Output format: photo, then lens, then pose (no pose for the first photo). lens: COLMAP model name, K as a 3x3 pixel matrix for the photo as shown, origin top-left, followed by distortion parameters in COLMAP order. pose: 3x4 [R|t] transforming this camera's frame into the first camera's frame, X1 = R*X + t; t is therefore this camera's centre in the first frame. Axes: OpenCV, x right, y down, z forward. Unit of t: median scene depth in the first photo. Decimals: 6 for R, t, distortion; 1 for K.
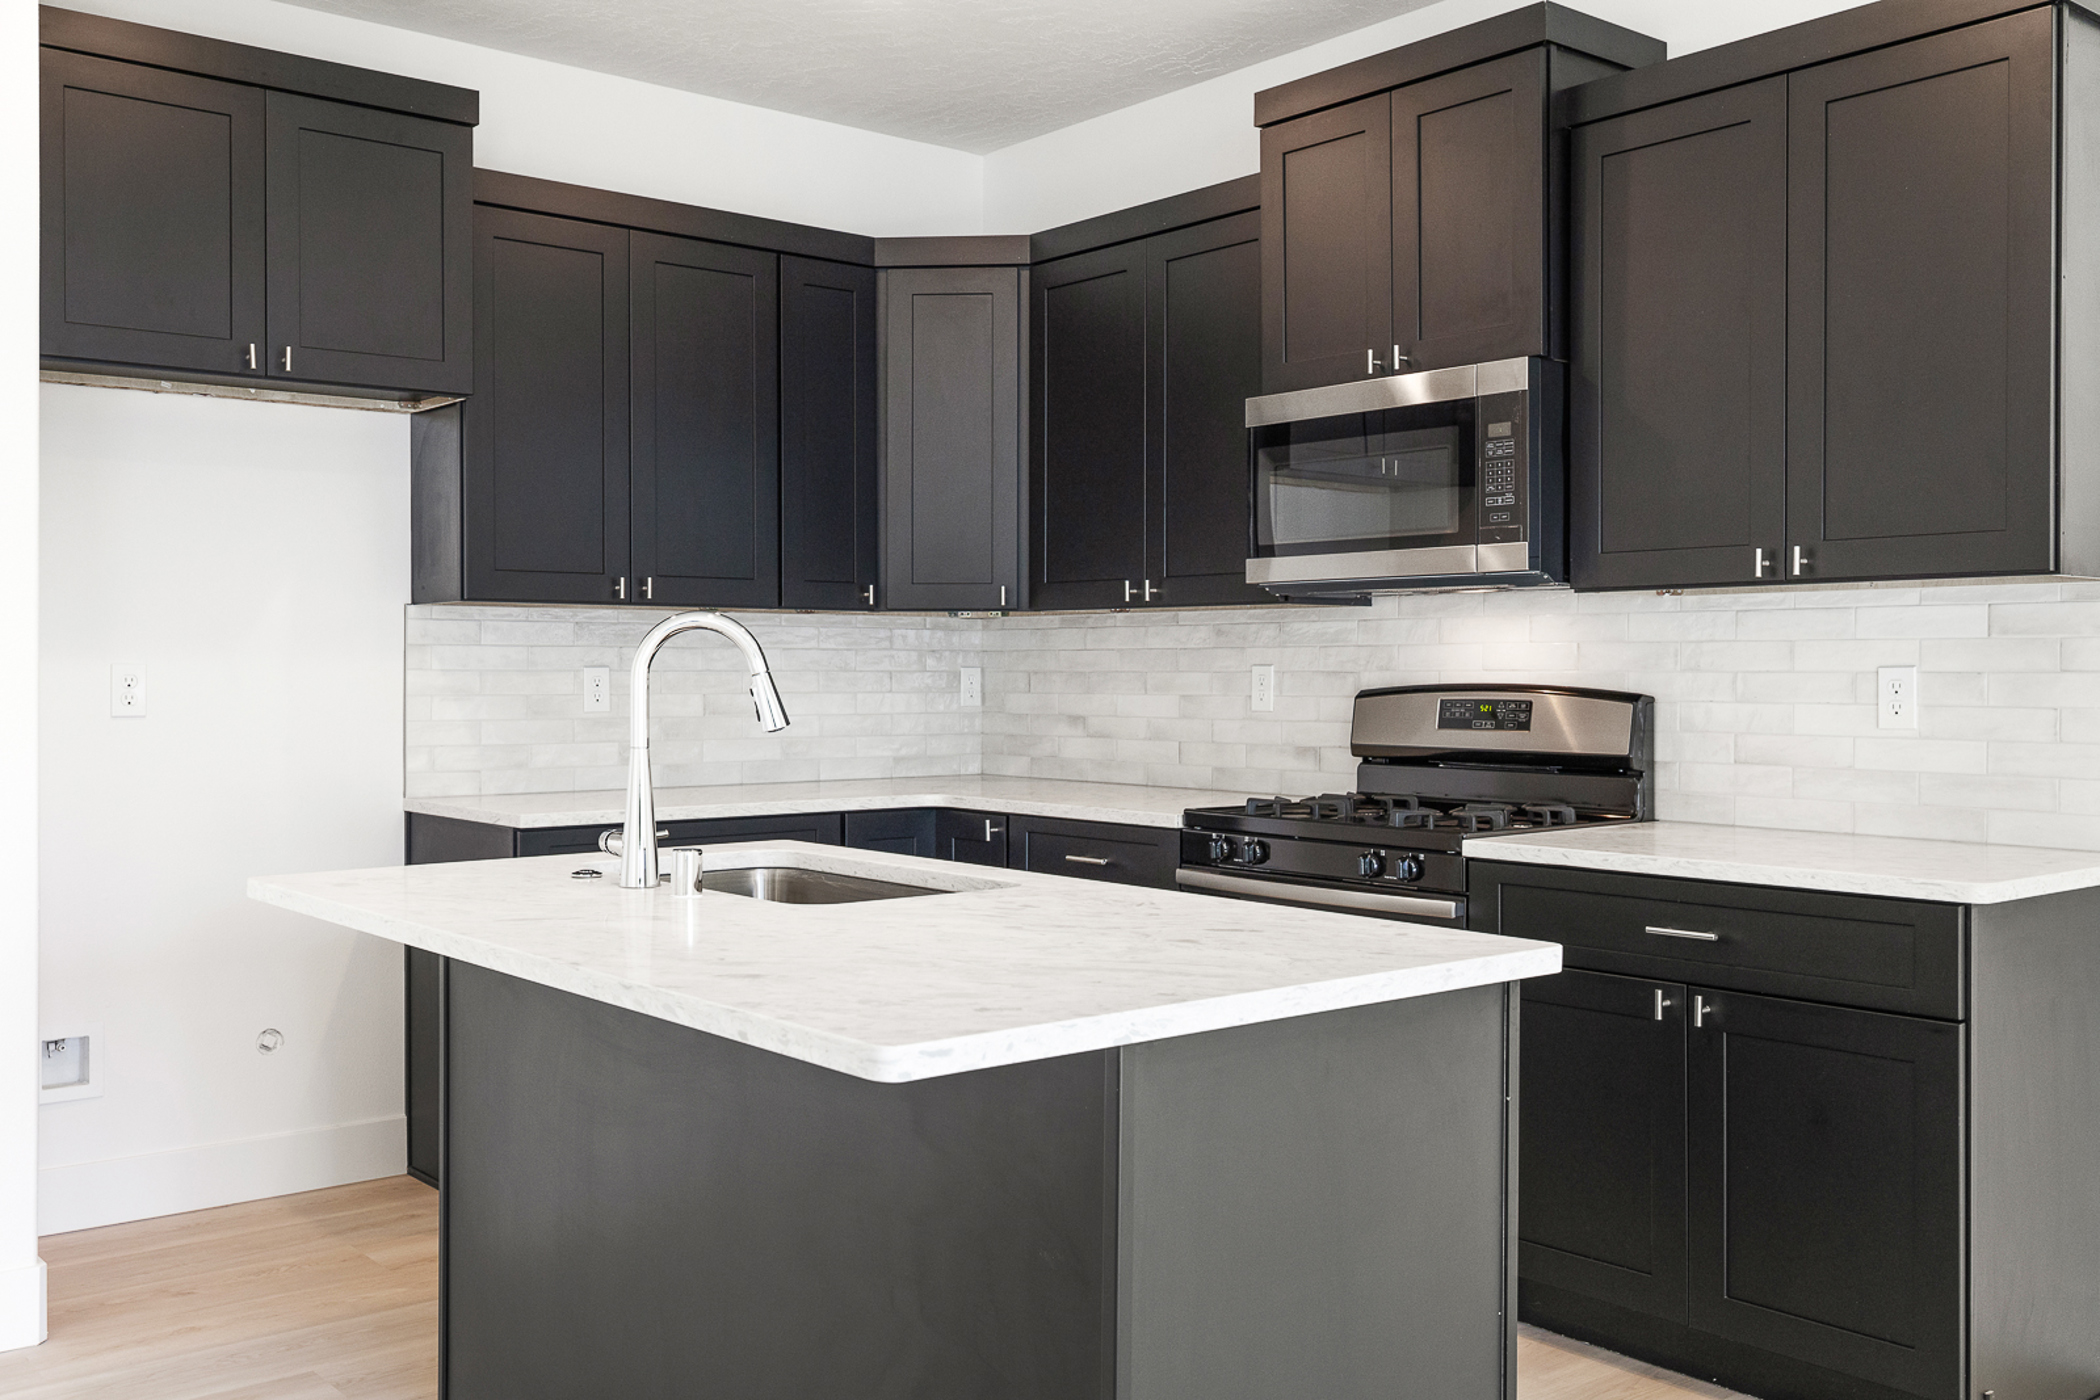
lens RADIAL K [[1922.3, 0, 1036.3], [0, 1922.3, 701.5], [0, 0, 1]] dist [0.001680, 0.000000]
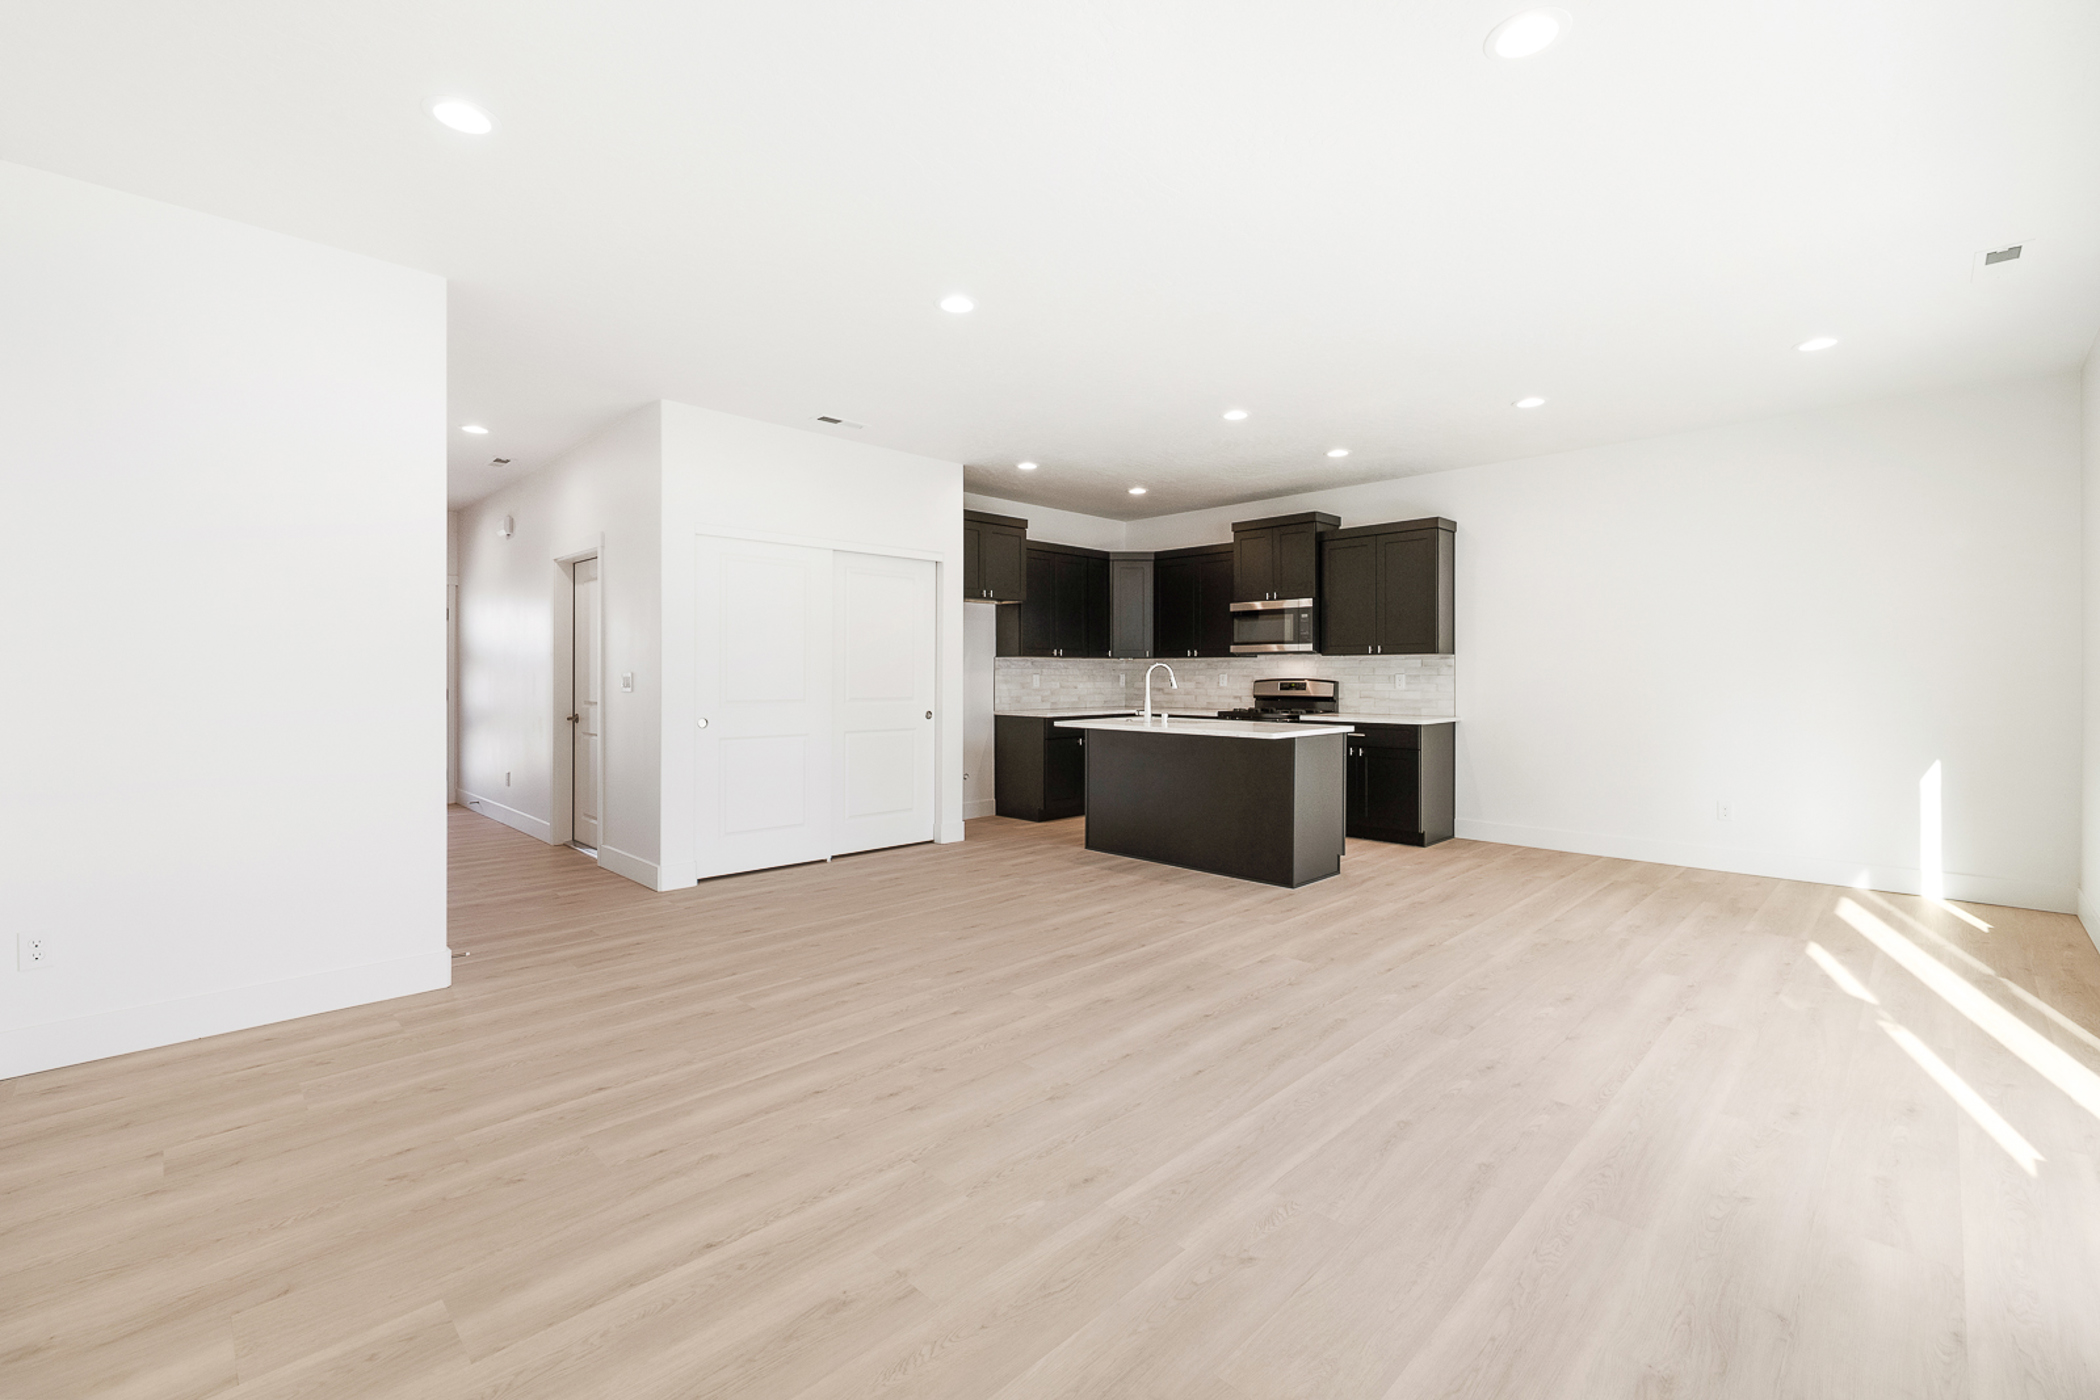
lens RADIAL K [[877.3, 0, 1050.0], [0, 877.3, 686.2], [0, 0, 1]] dist [-0.000836, 0.000073]
pose [[0.995746, -0.002379, 0.092110, -0.402671], [0.002761, 0.999988, -0.004013, 0.011765], [-0.092099, 0.004250, 0.995741, -0.687288]]
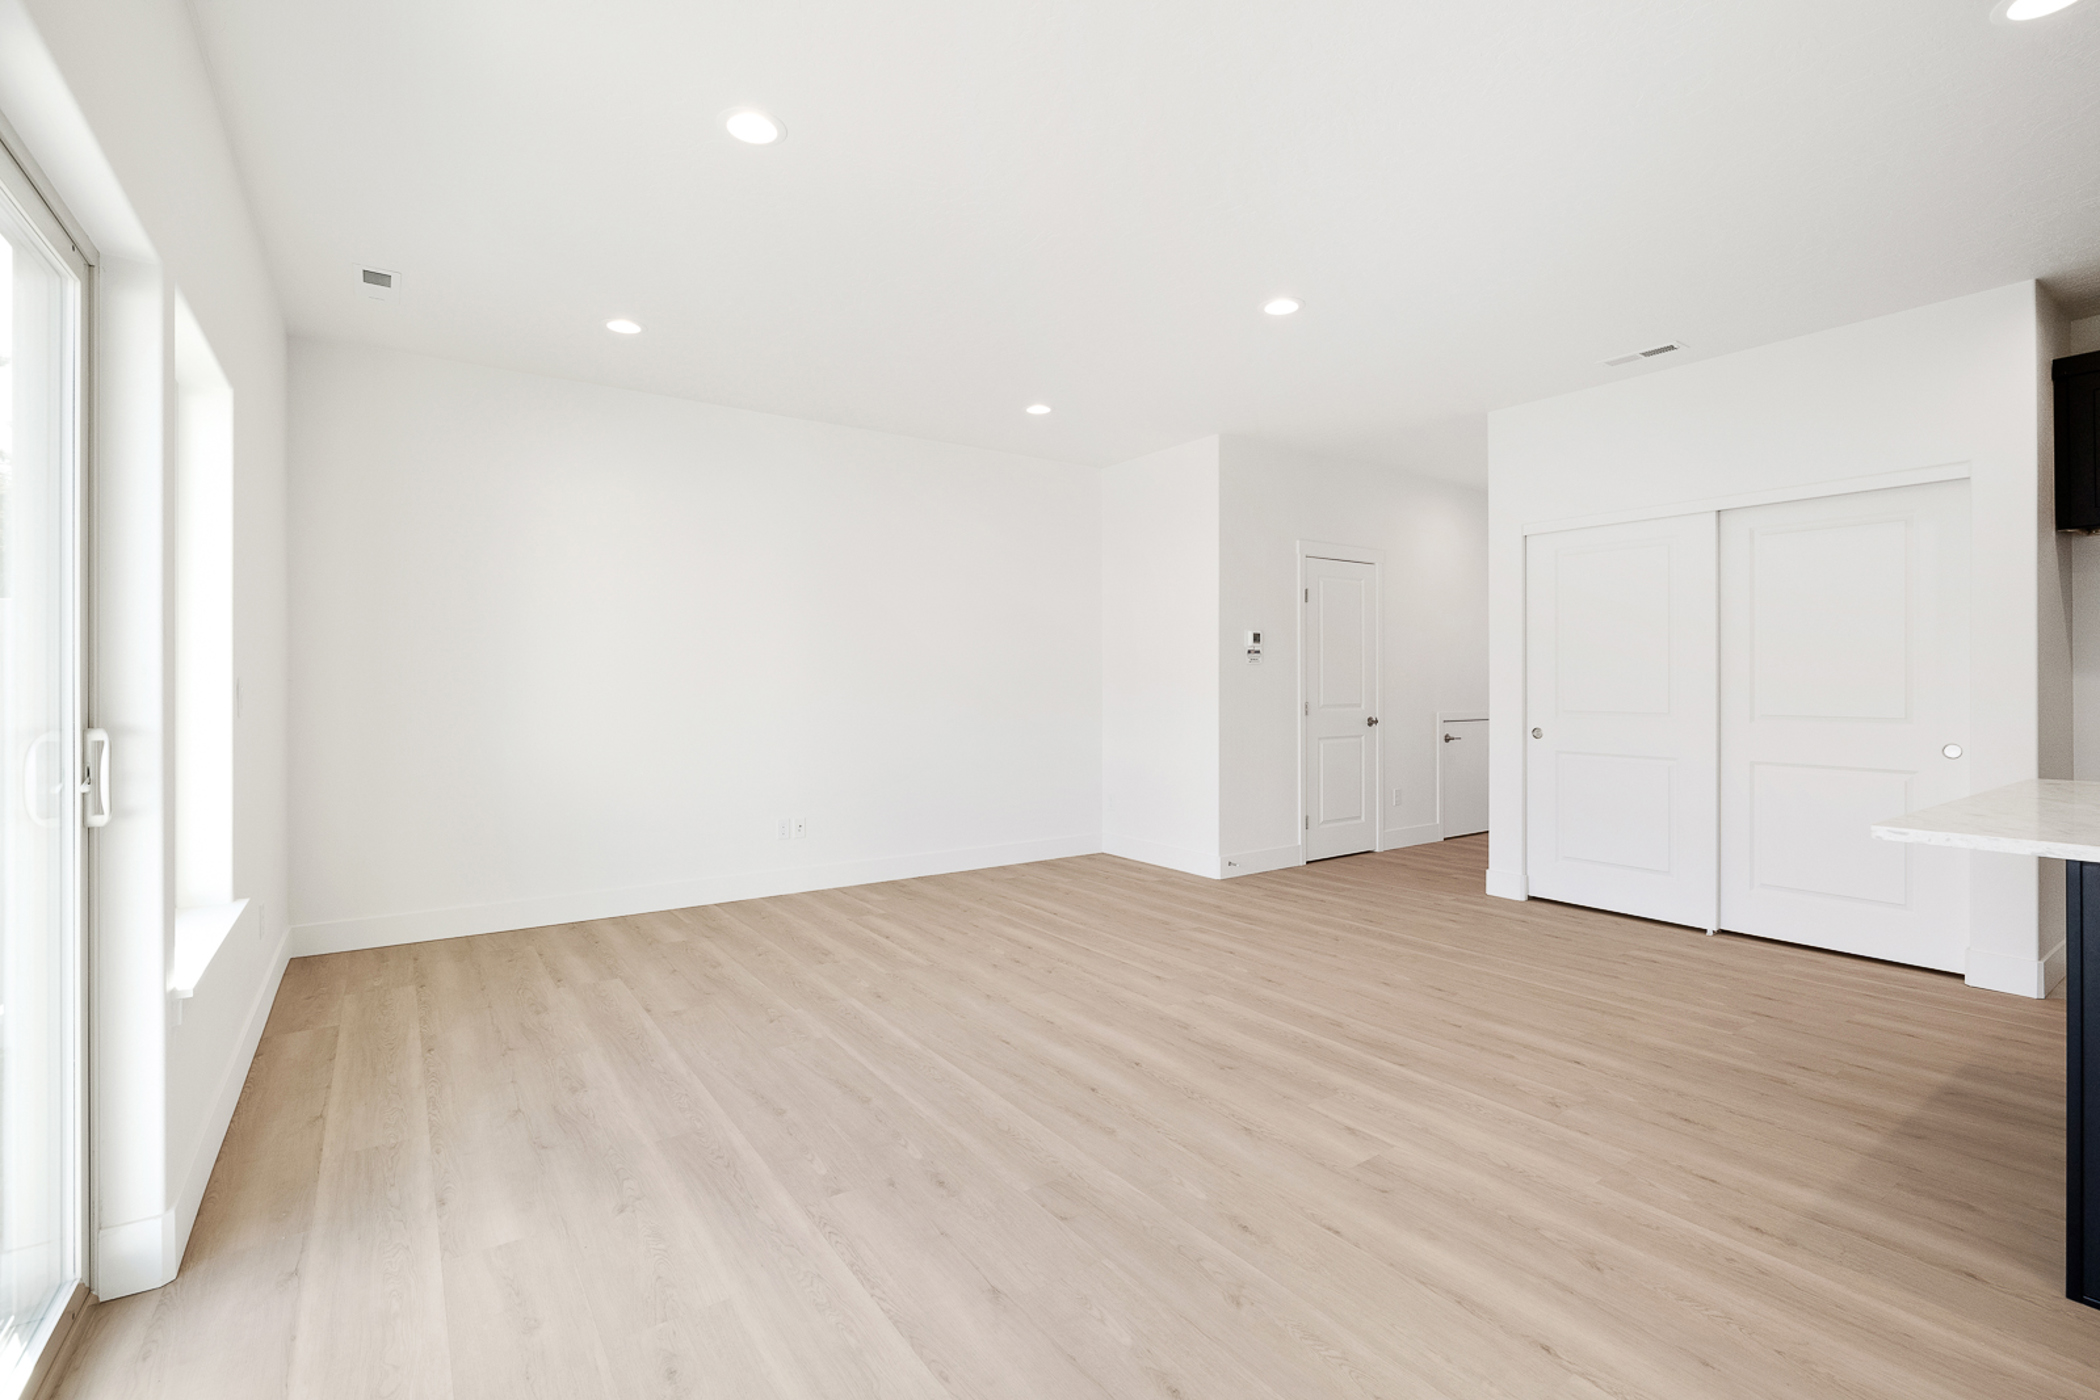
lens RADIAL K [[948.4, 0, 1049.3], [0, 948.4, 687.0], [0, 0, 1]] dist [-0.005461, 0.000206]
pose [[-0.076362, 0.003163, -0.997075, 0.478347], [-0.013901, 0.999894, 0.004237, 0.001374], [0.996983, 0.014183, -0.076310, -0.004121]]
